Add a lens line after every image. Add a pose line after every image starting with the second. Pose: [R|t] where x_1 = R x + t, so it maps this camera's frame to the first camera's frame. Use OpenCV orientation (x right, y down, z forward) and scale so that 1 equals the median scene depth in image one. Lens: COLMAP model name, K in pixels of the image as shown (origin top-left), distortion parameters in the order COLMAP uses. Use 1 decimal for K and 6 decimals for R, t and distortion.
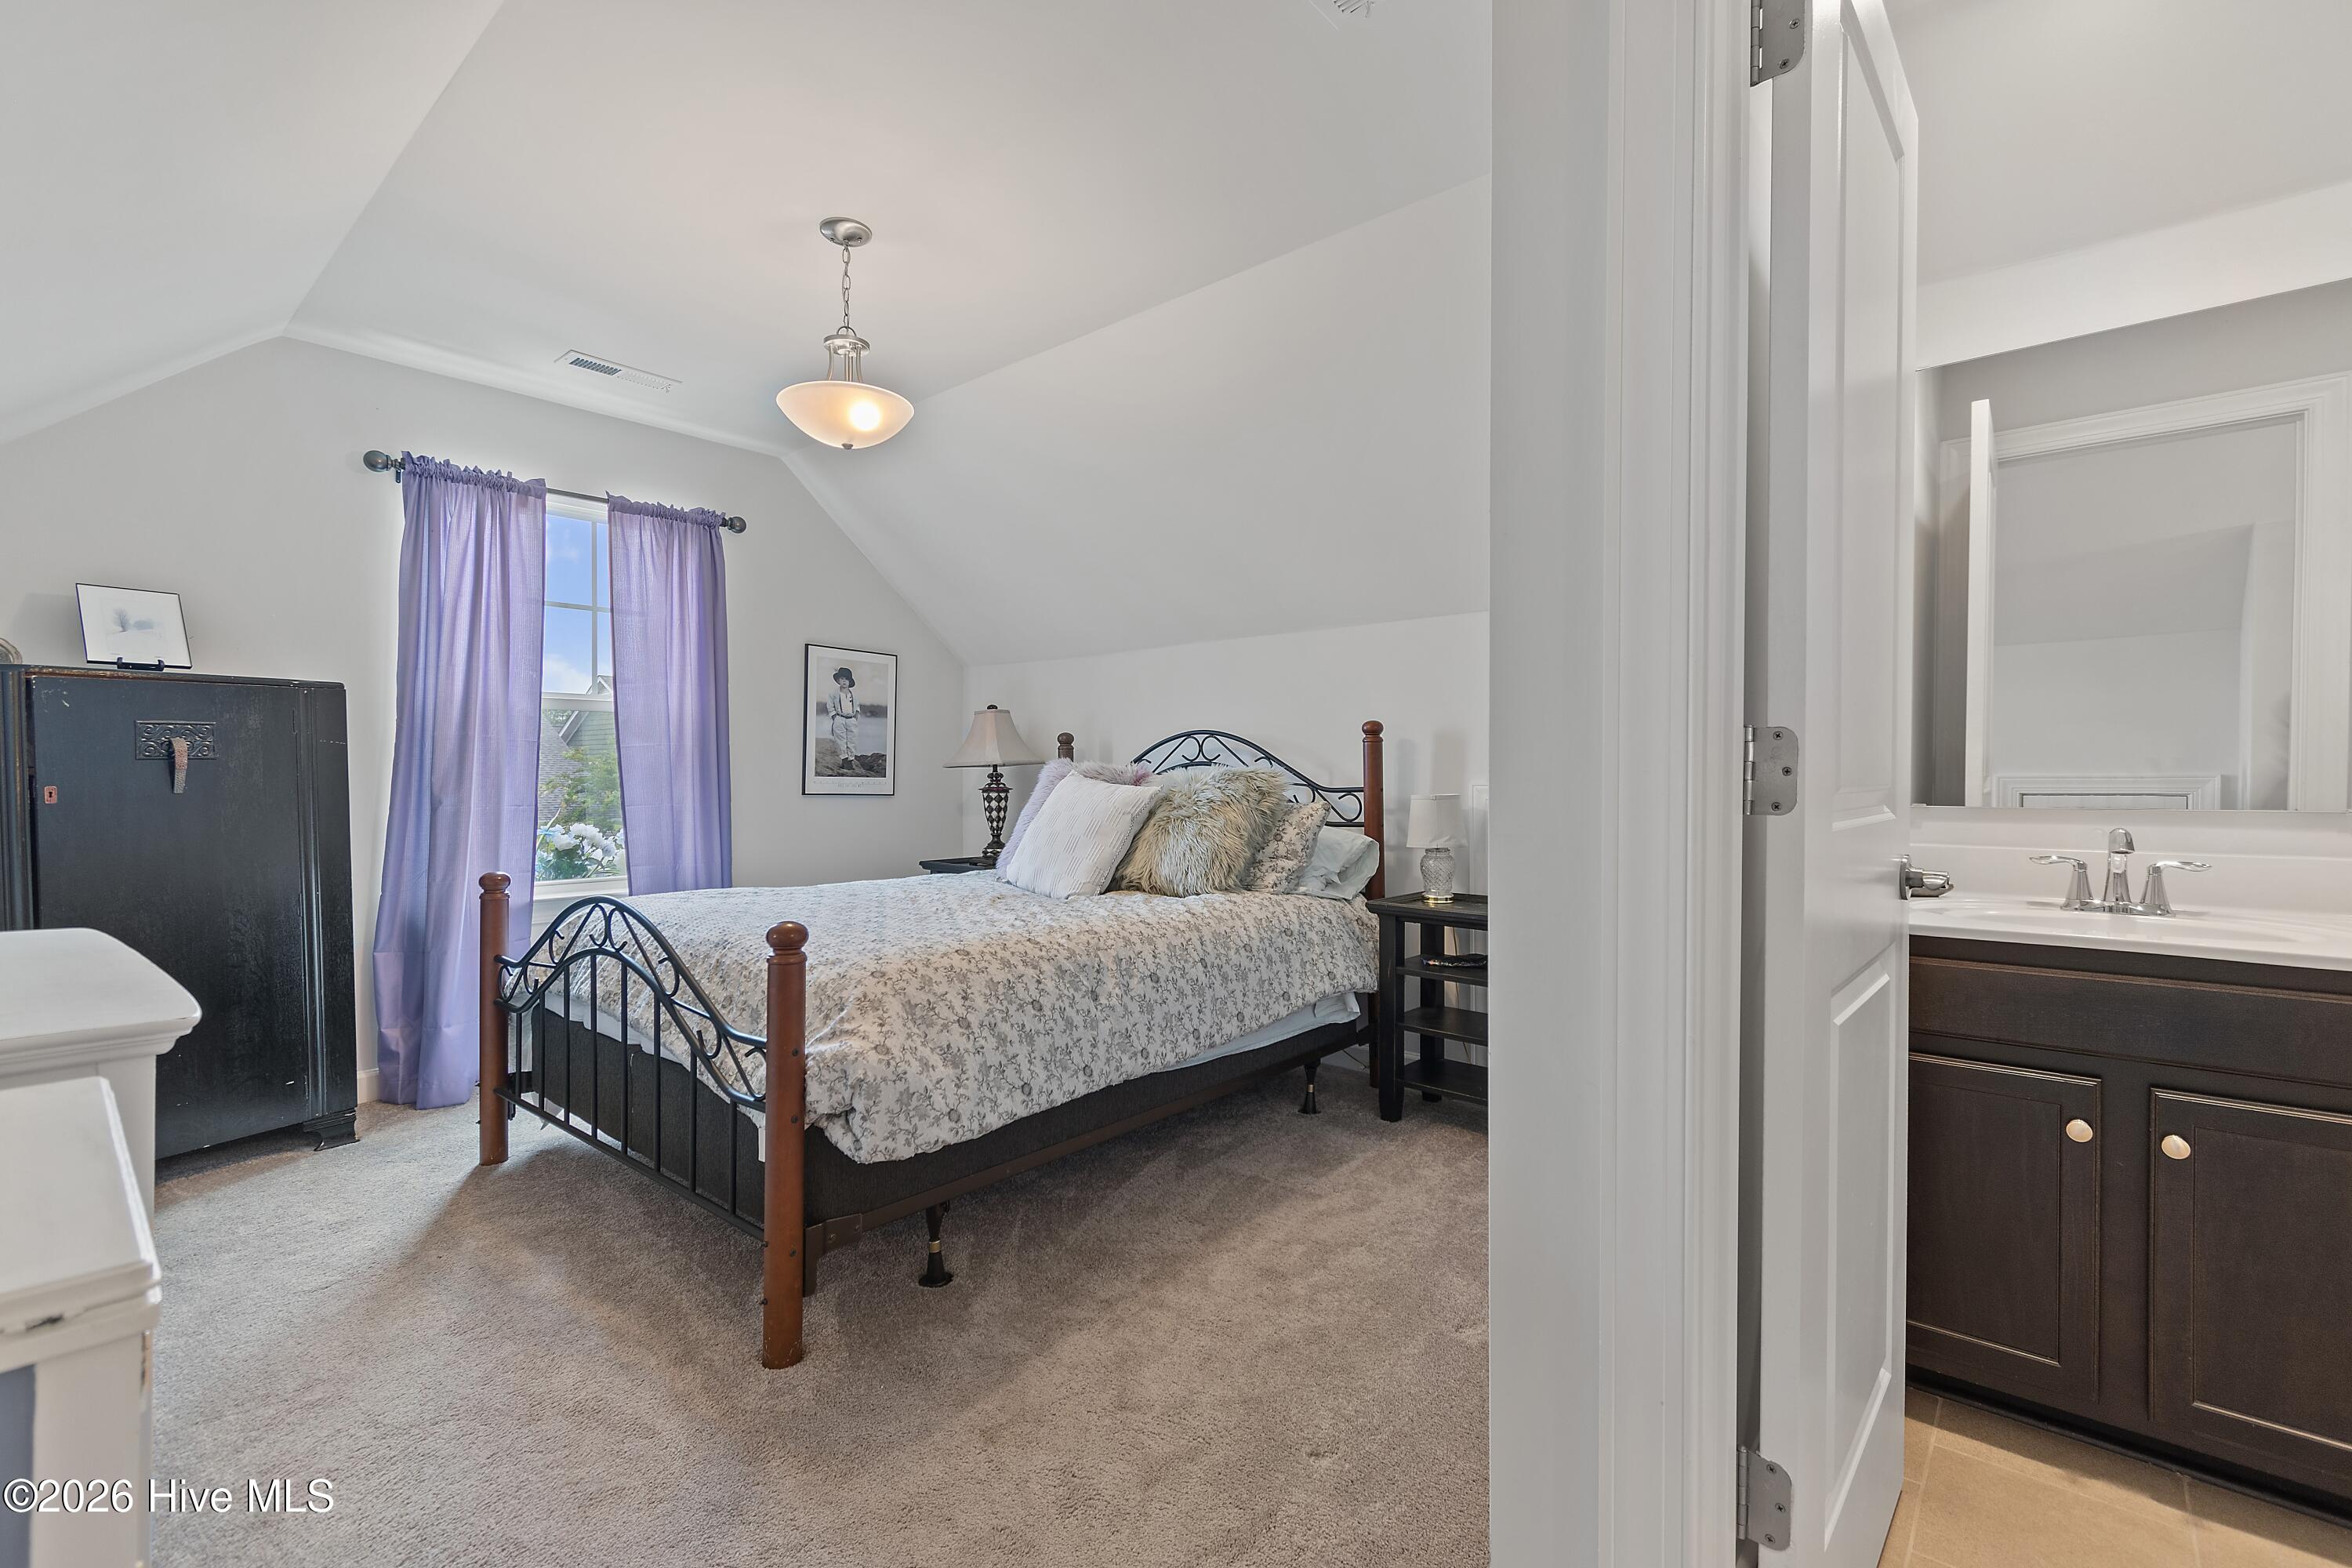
lens RADIAL K [[1041.2, 0, 1172.2], [0, 1041.2, 776.2], [0, 0, 1]] dist [0.008123, 0.000147]
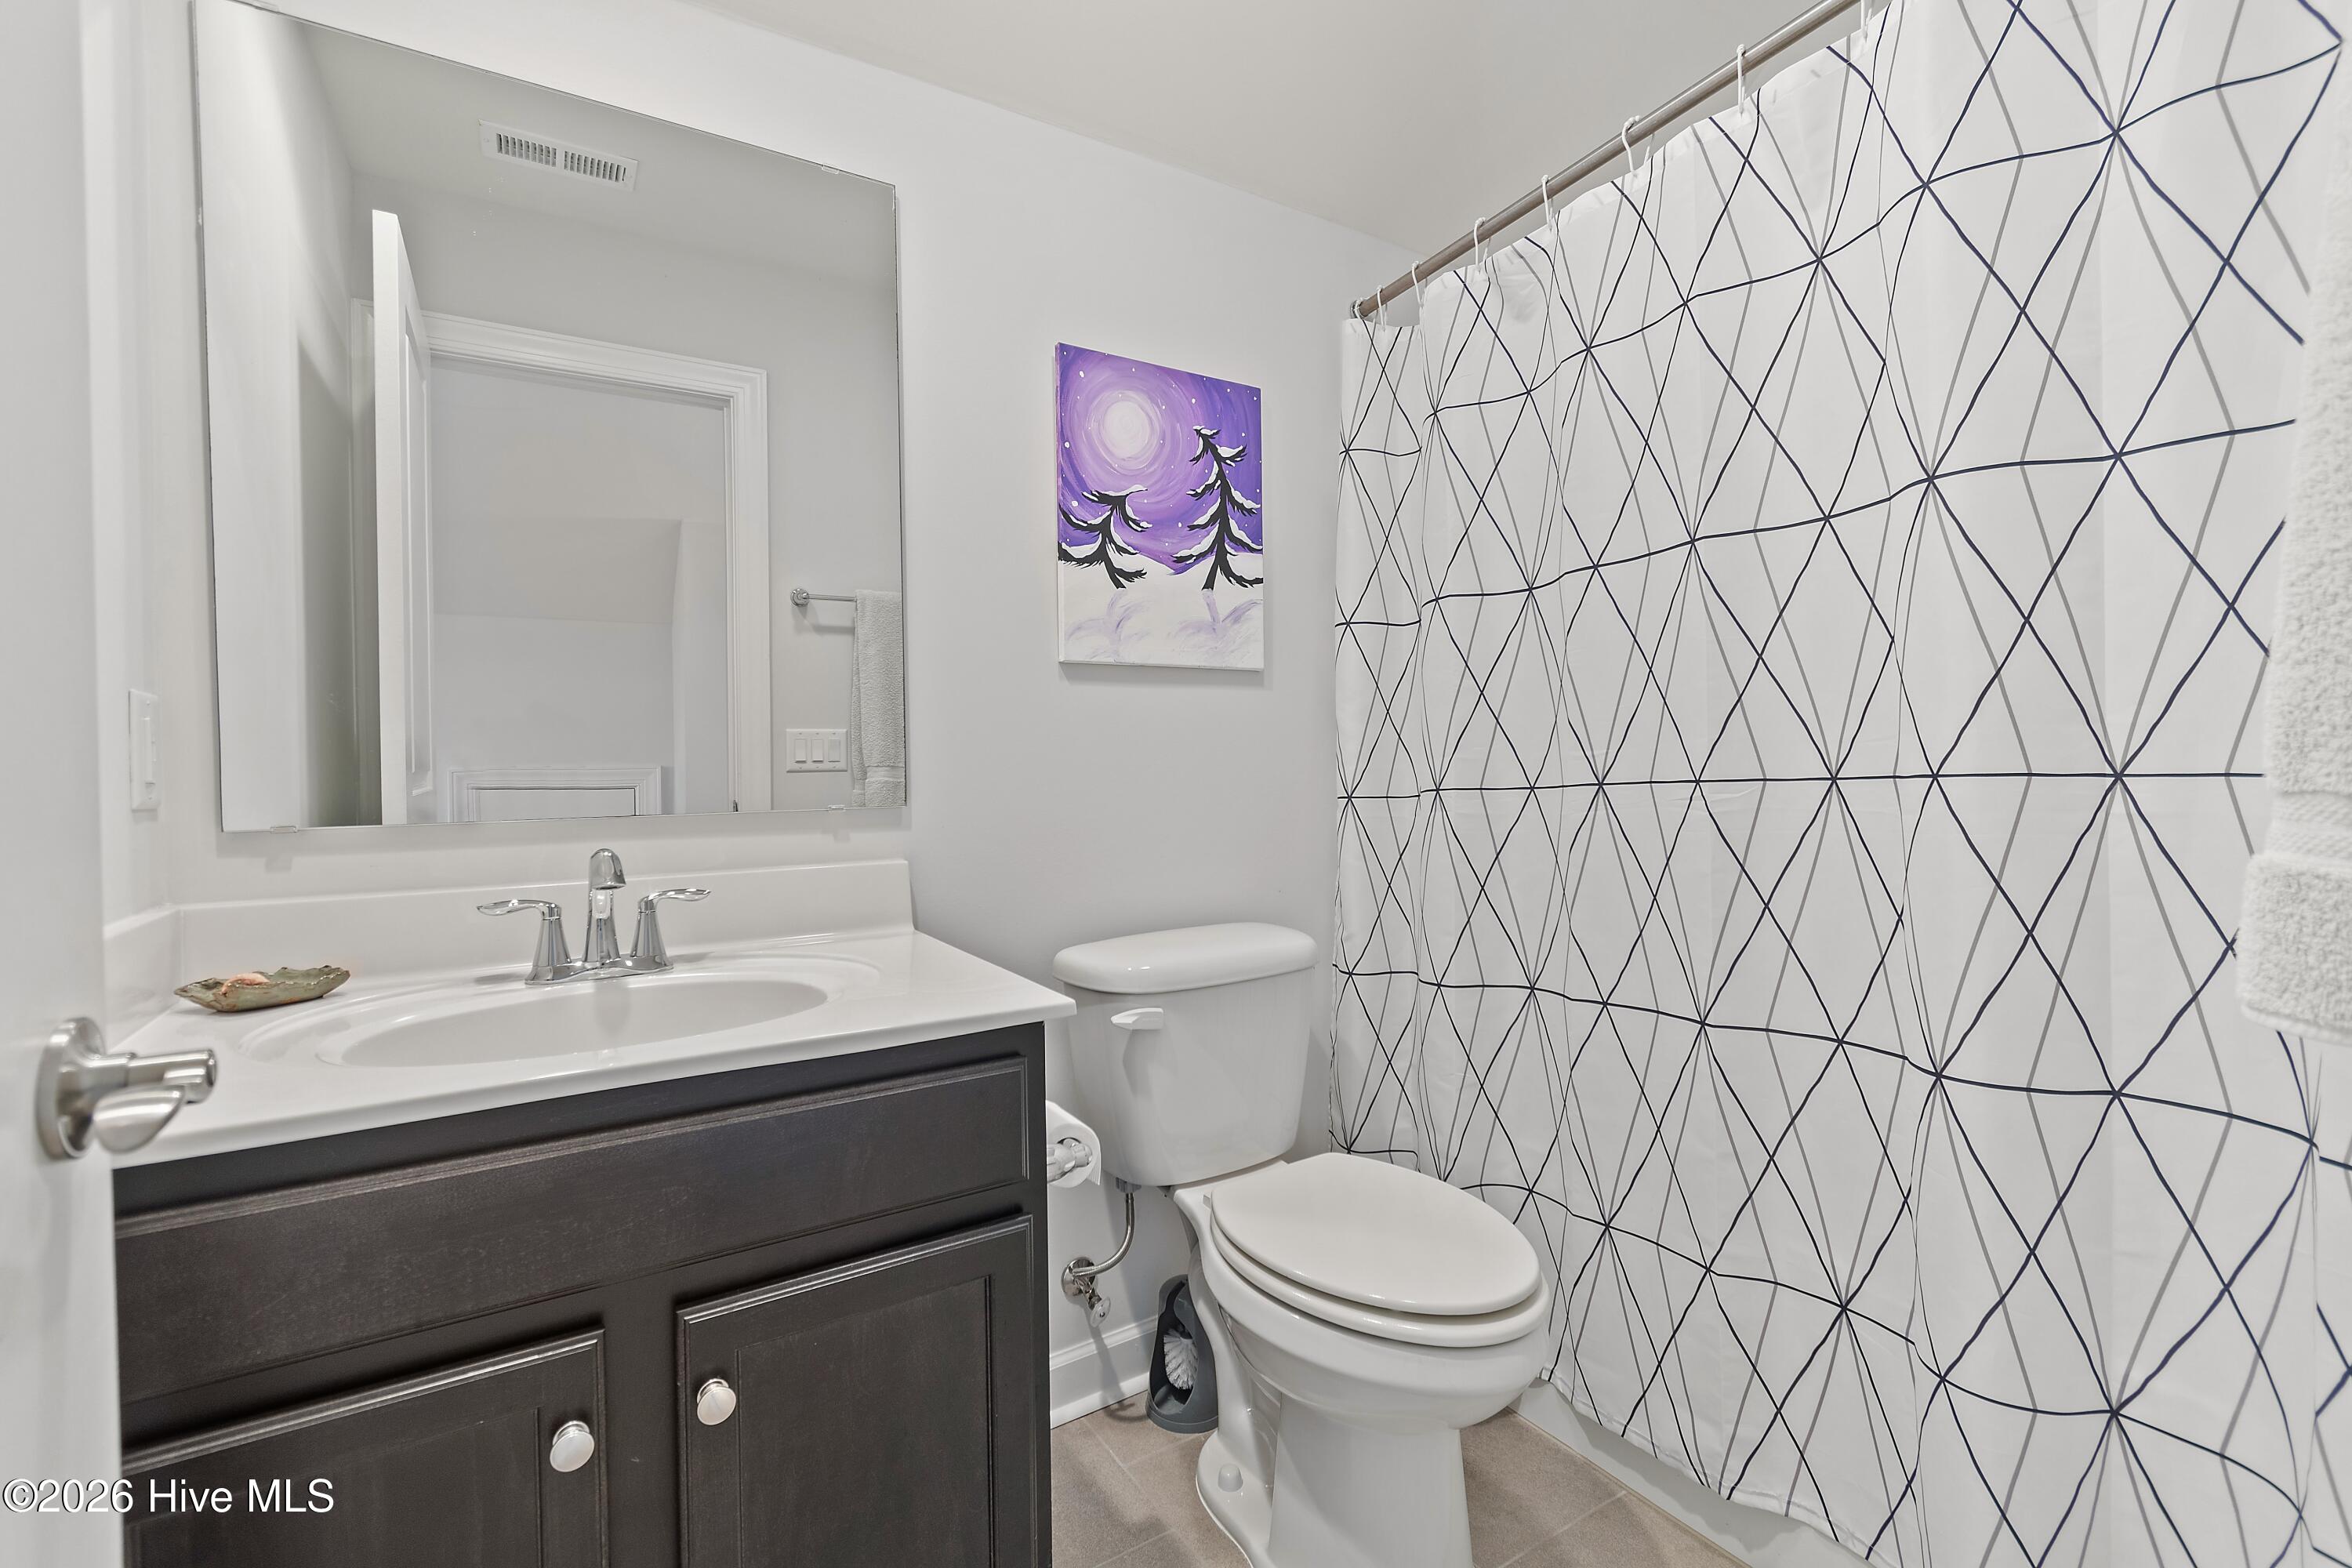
lens RADIAL K [[1041.2, 0, 1172.2], [0, 1041.2, 776.2], [0, 0, 1]] dist [0.008123, 0.000147]
pose [[0.307487, -0.021663, 0.951306, 0.390638], [0.034972, 0.999323, 0.011452, 0.009260], [-0.950909, 0.029748, 0.308036, 0.454657]]
